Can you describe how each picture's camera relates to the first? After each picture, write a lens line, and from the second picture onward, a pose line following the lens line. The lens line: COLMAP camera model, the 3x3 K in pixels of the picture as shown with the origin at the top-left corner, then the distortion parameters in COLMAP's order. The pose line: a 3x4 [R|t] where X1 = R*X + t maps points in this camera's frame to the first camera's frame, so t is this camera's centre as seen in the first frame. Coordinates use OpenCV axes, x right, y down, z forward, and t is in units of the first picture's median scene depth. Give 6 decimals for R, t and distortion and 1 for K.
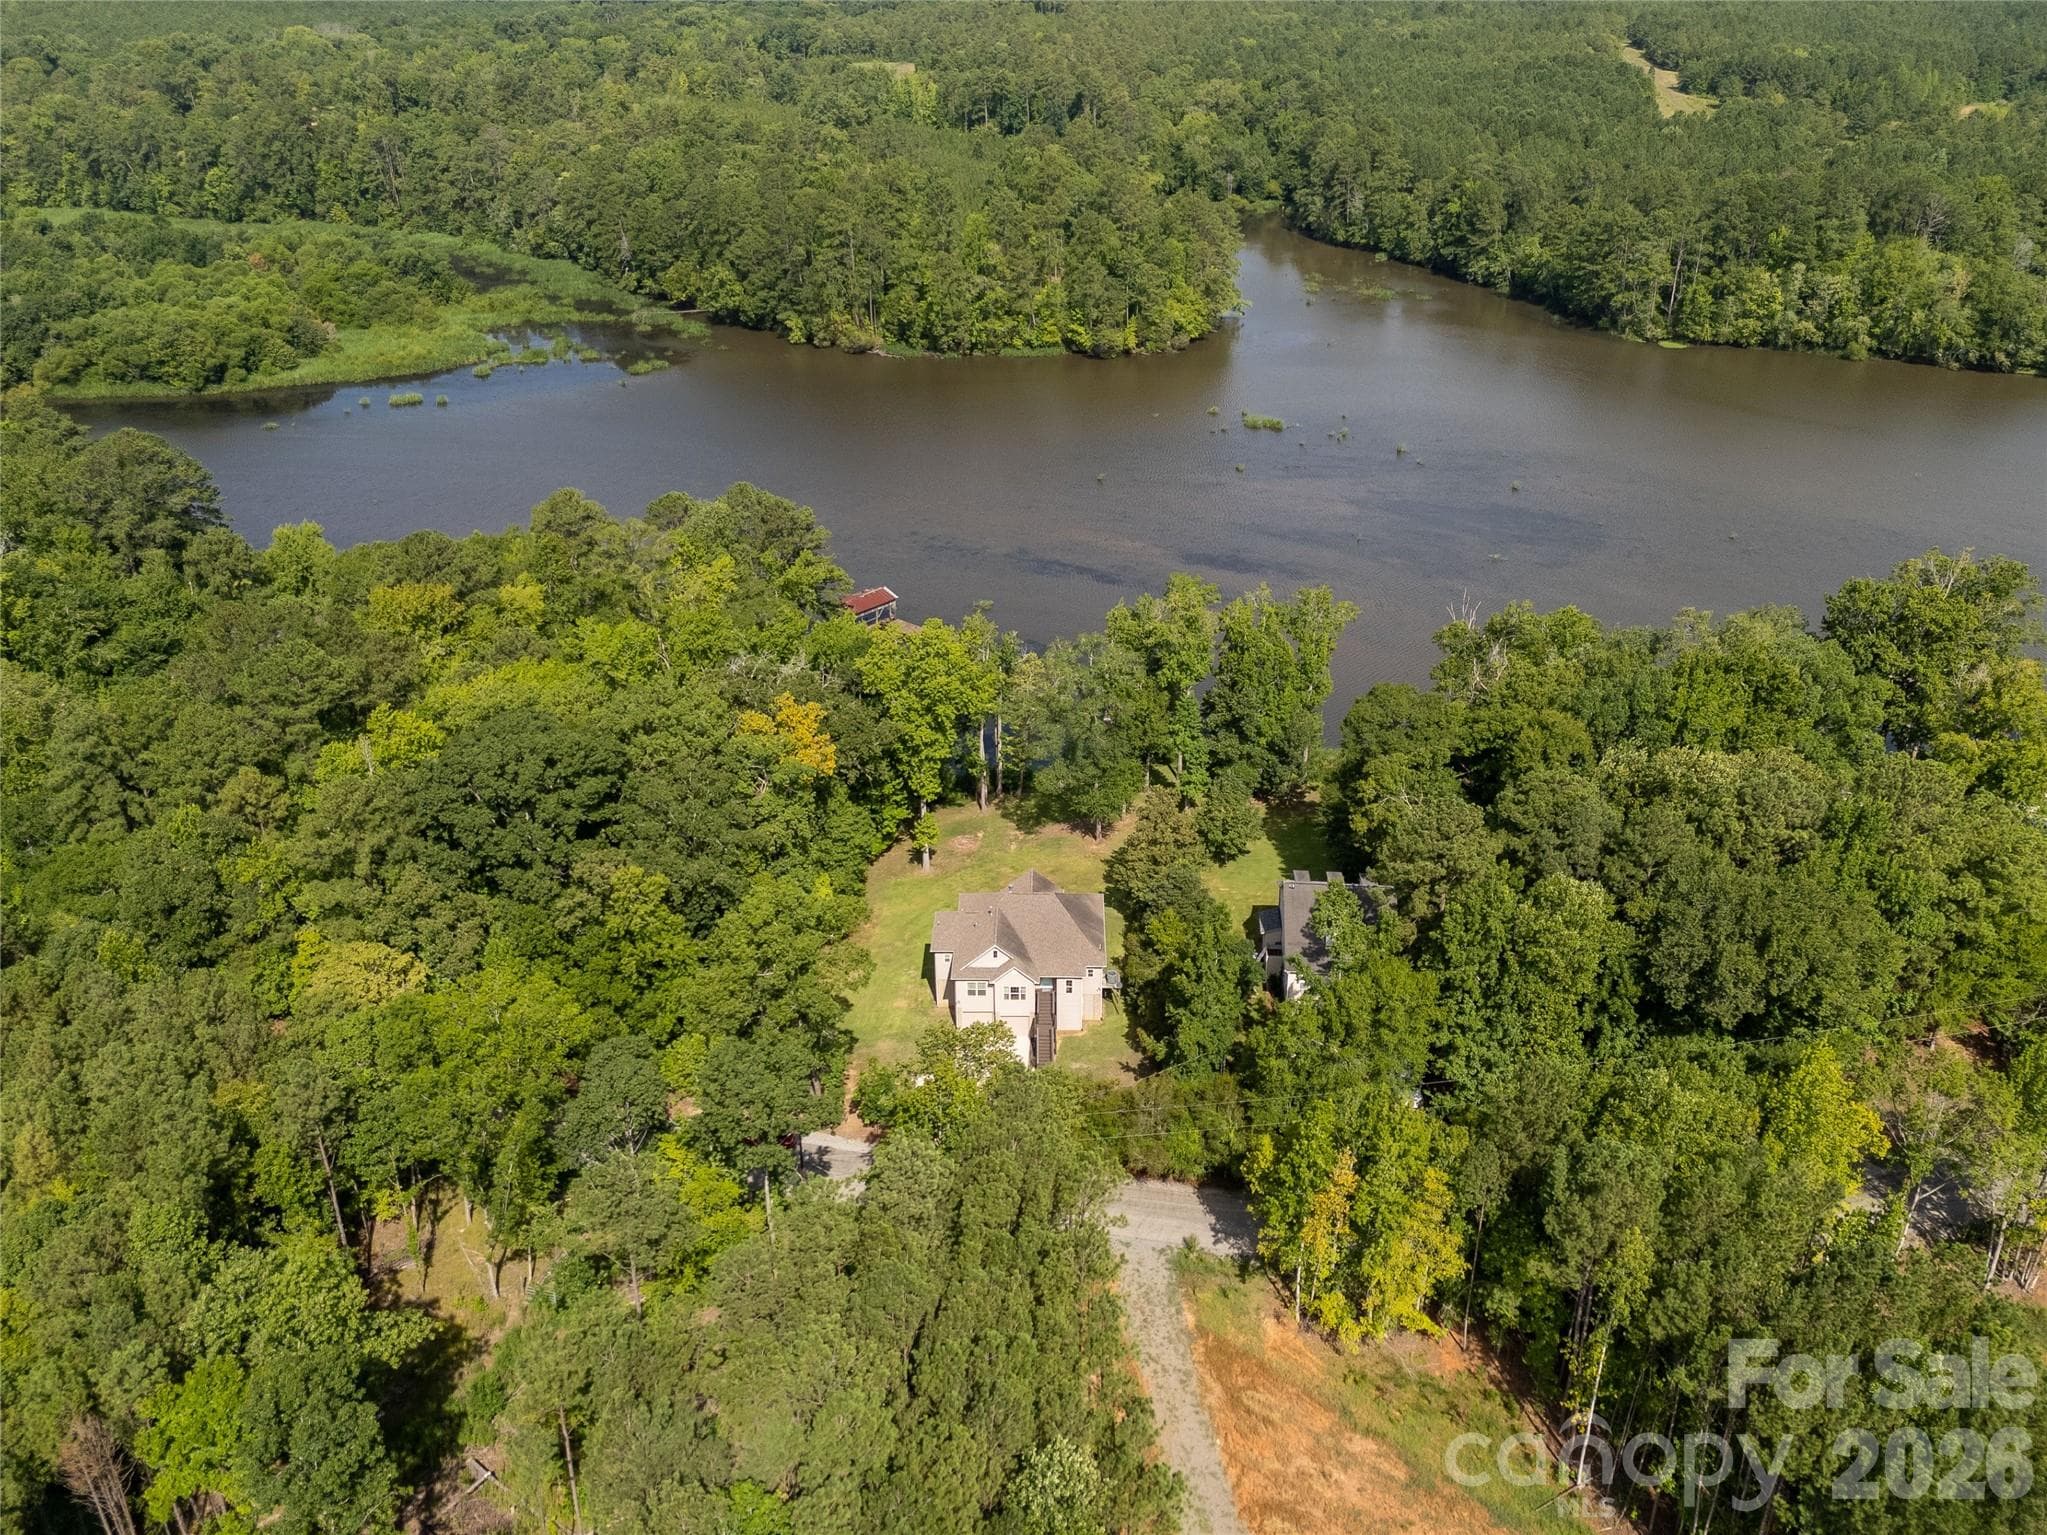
lens RADIAL K [[1499.3, 0, 1068.7], [0, 1499.3, 773.3], [0, 0, 1]] dist [0.073443, -0.000135]
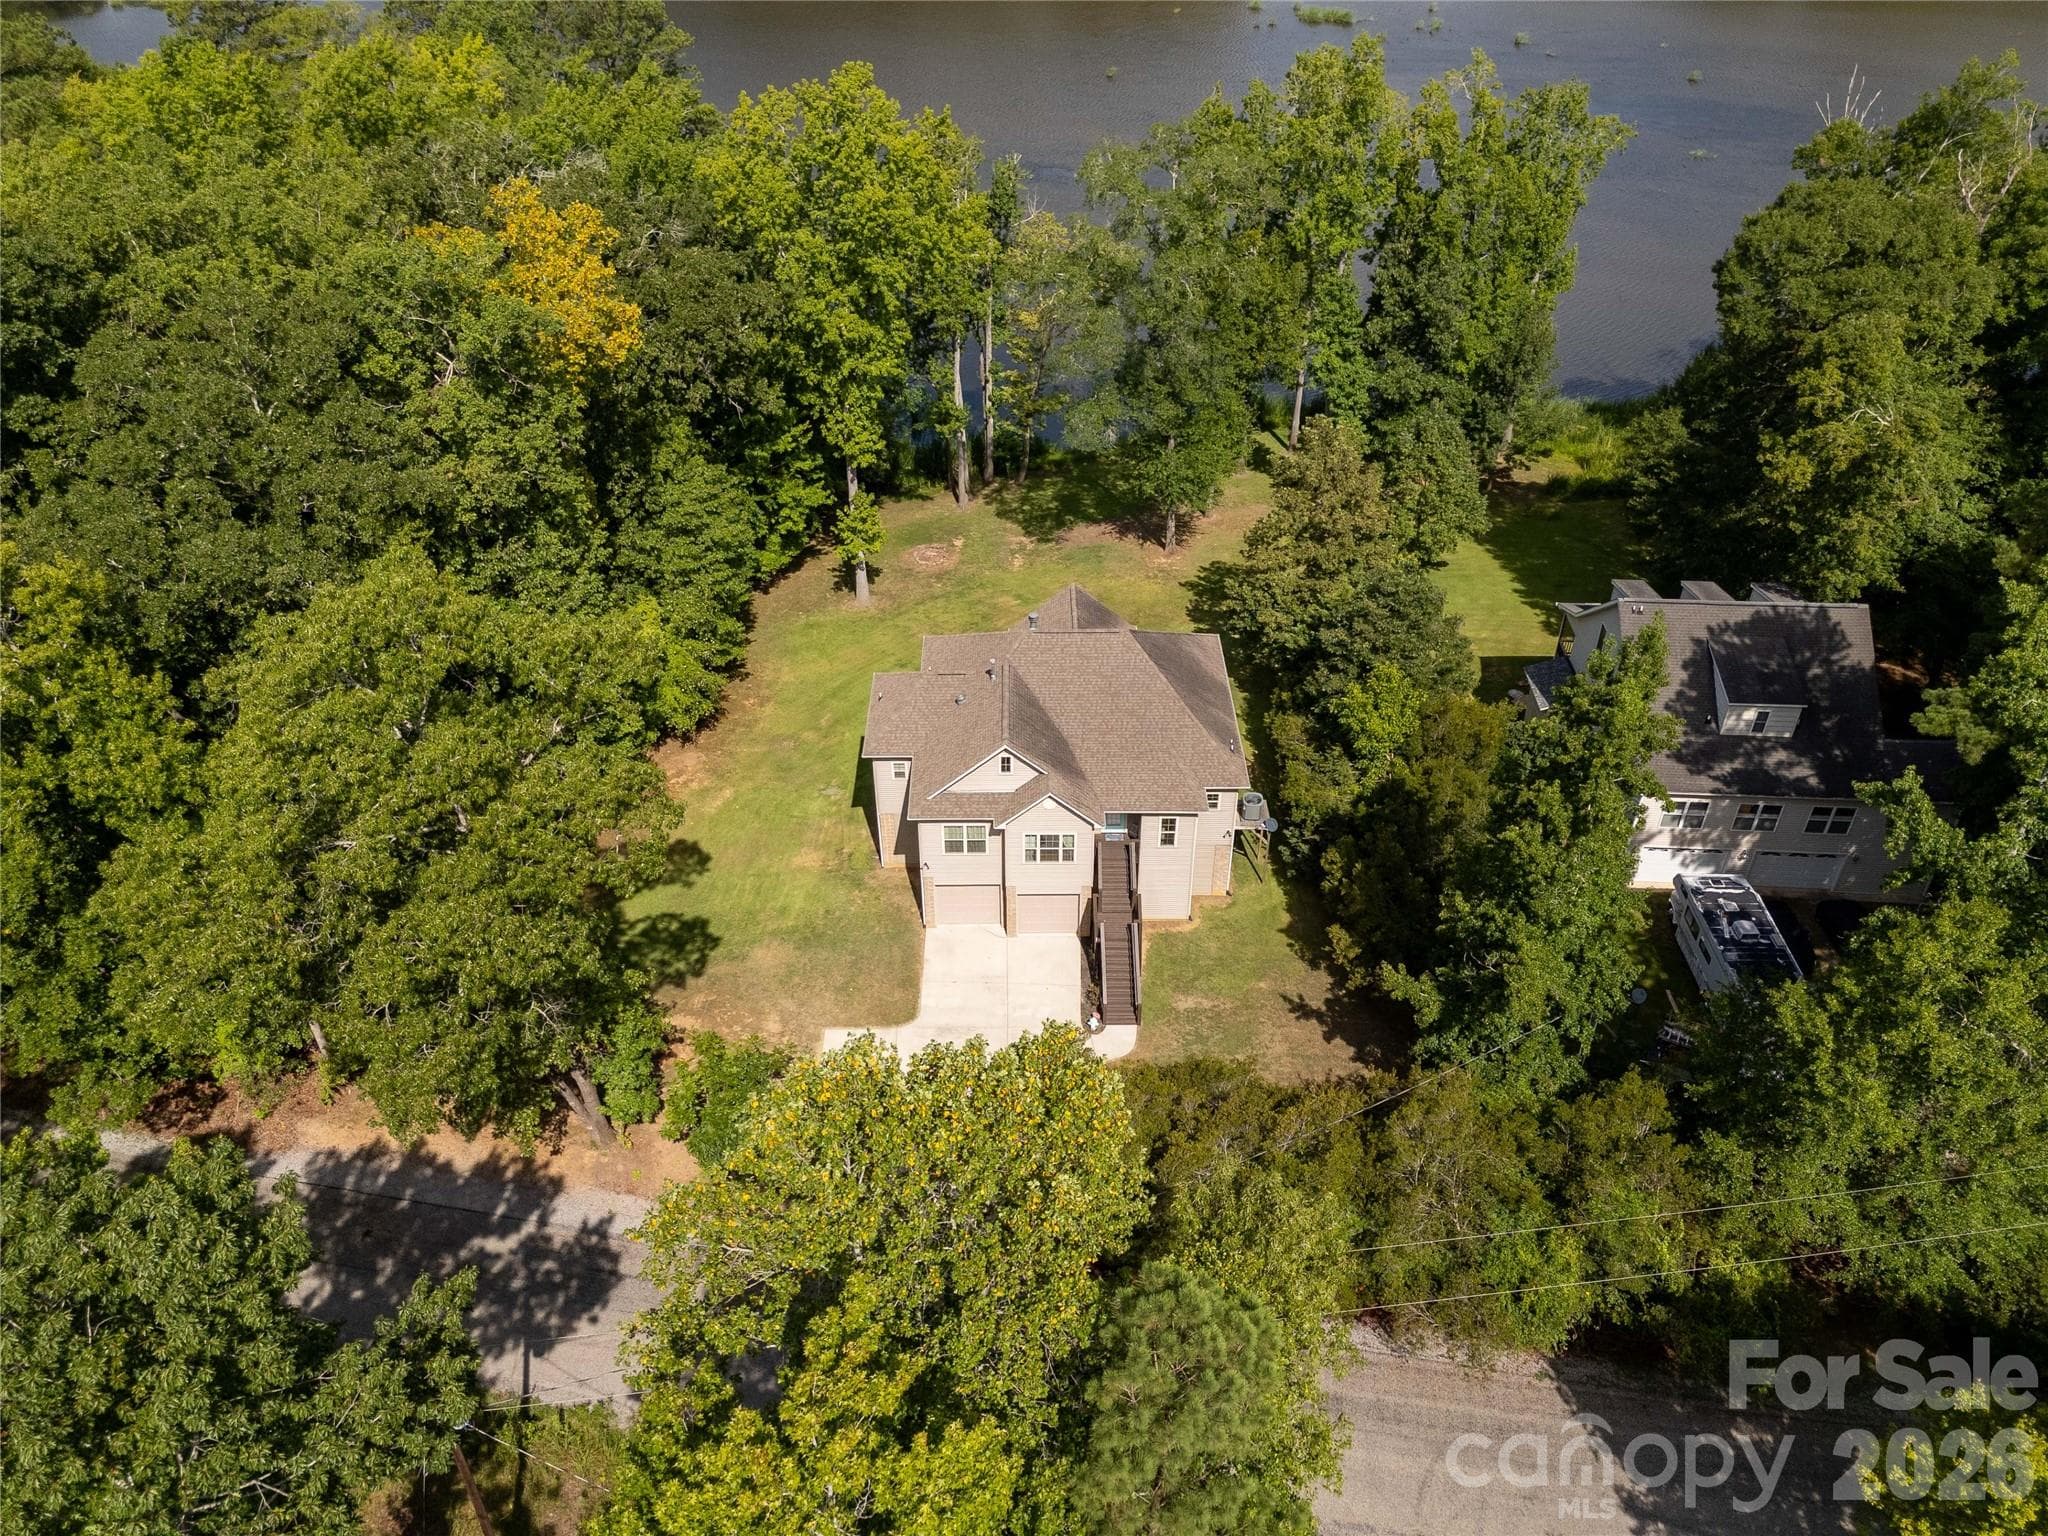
lens RADIAL K [[1500.0, 0, 1069.3], [0, 1500.0, 773.8], [0, 0, 1]] dist [0.073443, -0.000135]
pose [[0.999746, -0.011211, 0.019543, -0.032946], [0.008225, 0.989145, 0.146711, 0.049207], [-0.020976, -0.146513, 0.988986, 0.472844]]
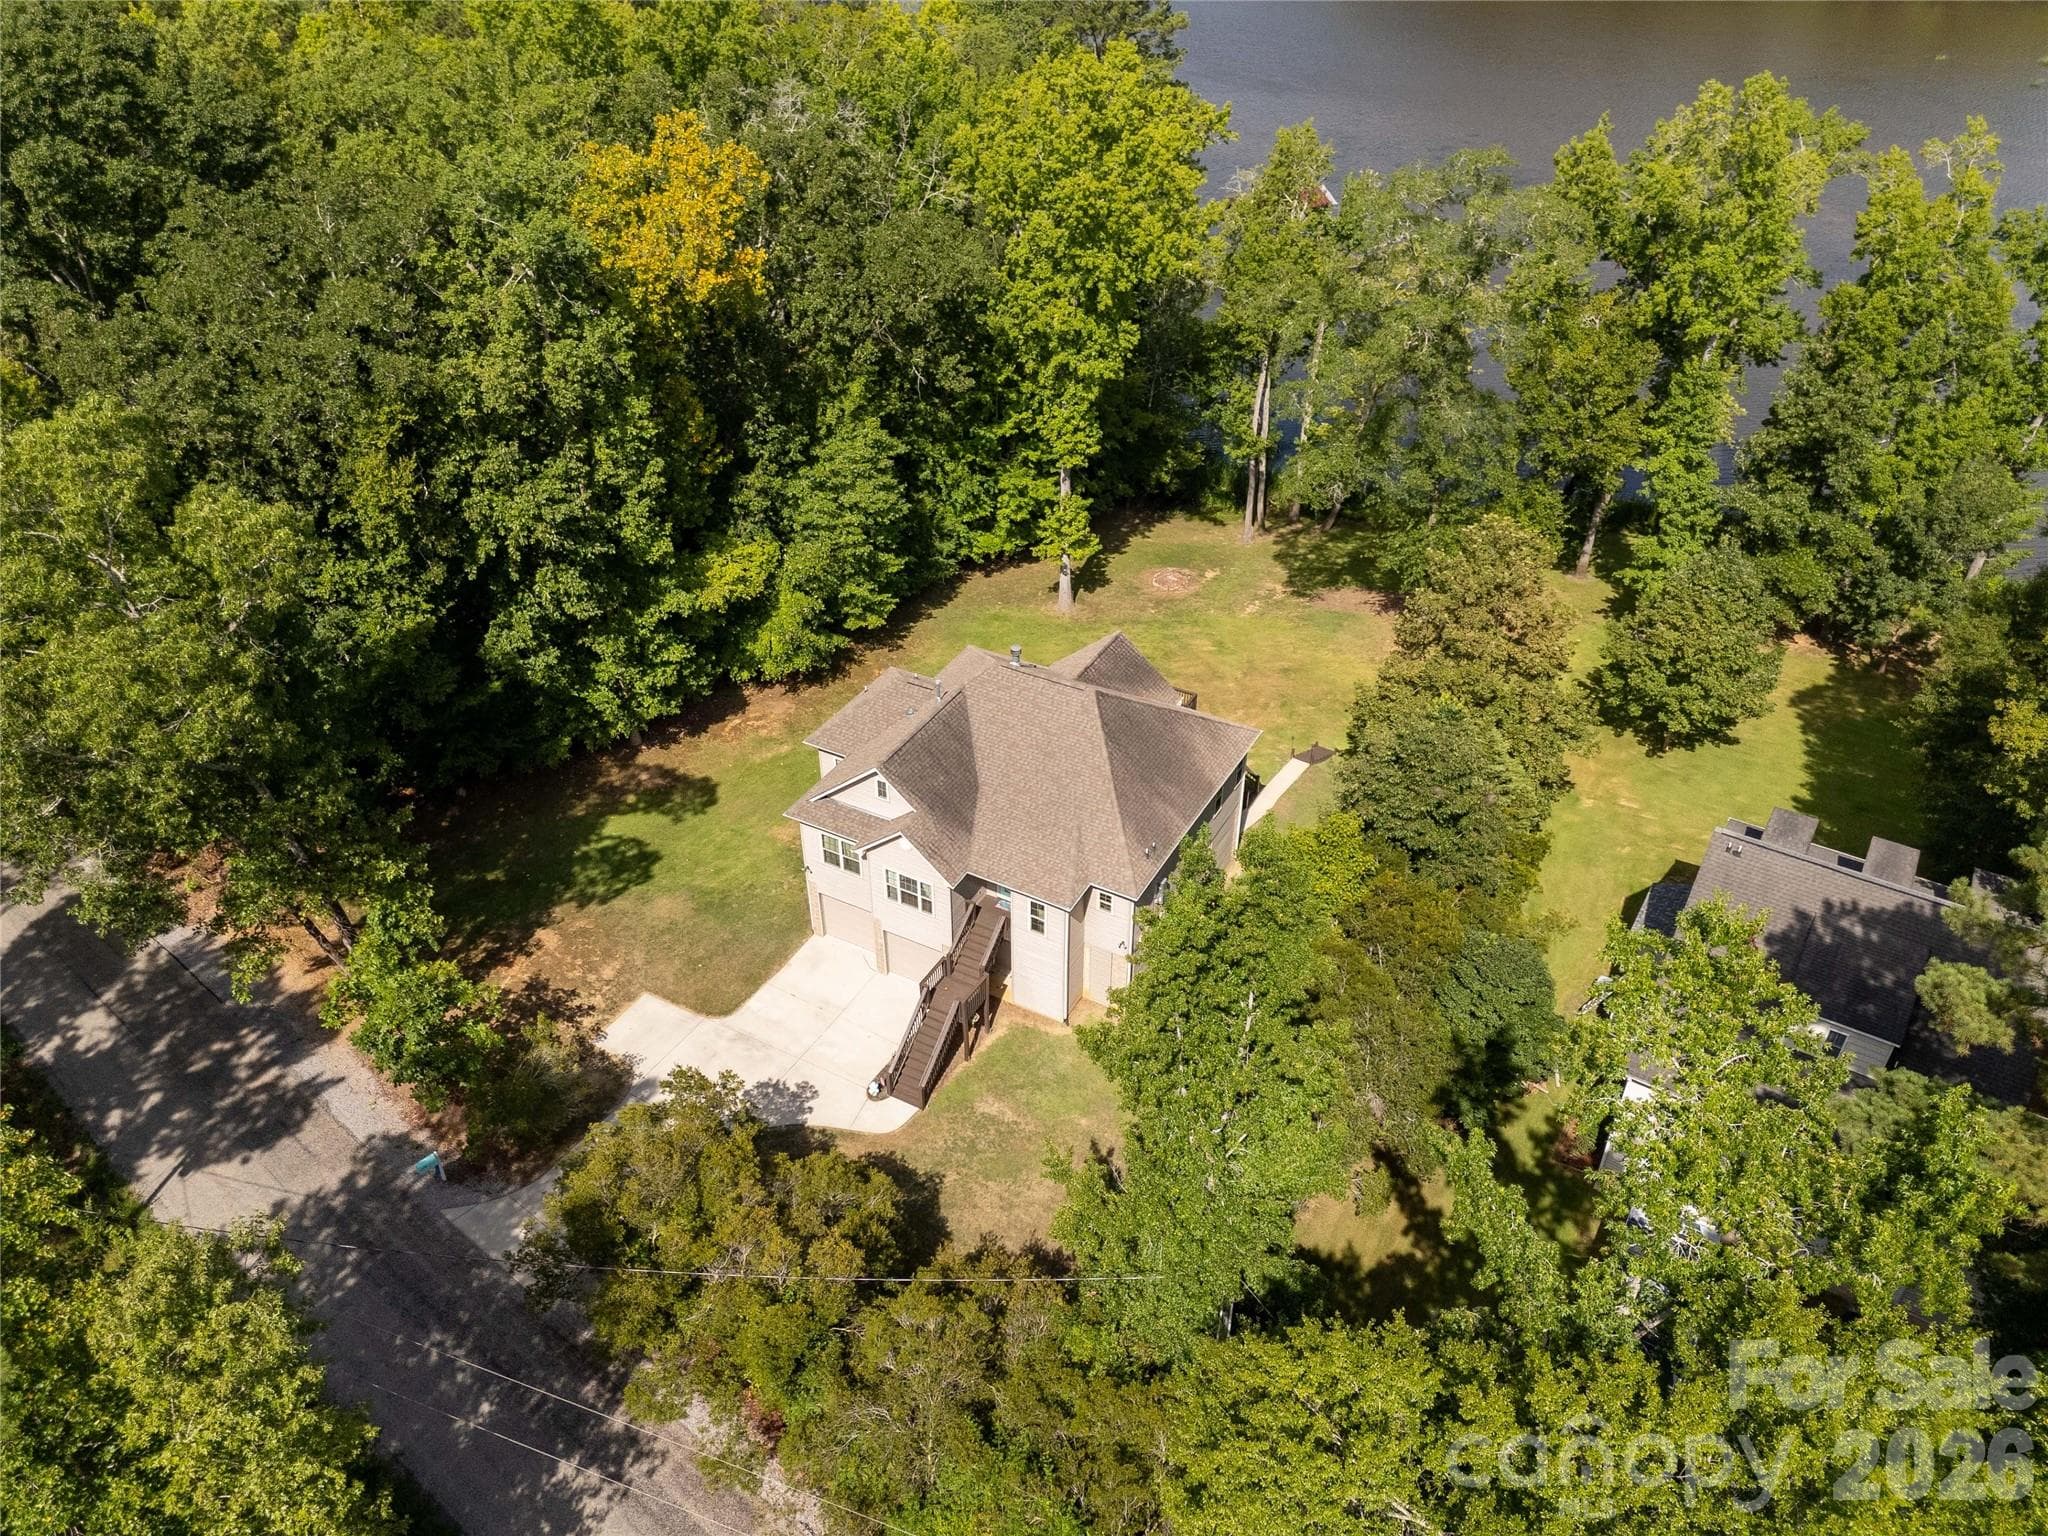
lens RADIAL K [[1551.9, 0, 1056.9], [0, 1551.9, 789.3], [0, 0, 1]] dist [0.058479, -0.006383]
pose [[0.879795, 0.282538, -0.382273, 0.133501], [-0.225287, 0.955970, 0.188063, 0.024892], [0.418576, -0.079336, 0.904710, 0.537400]]
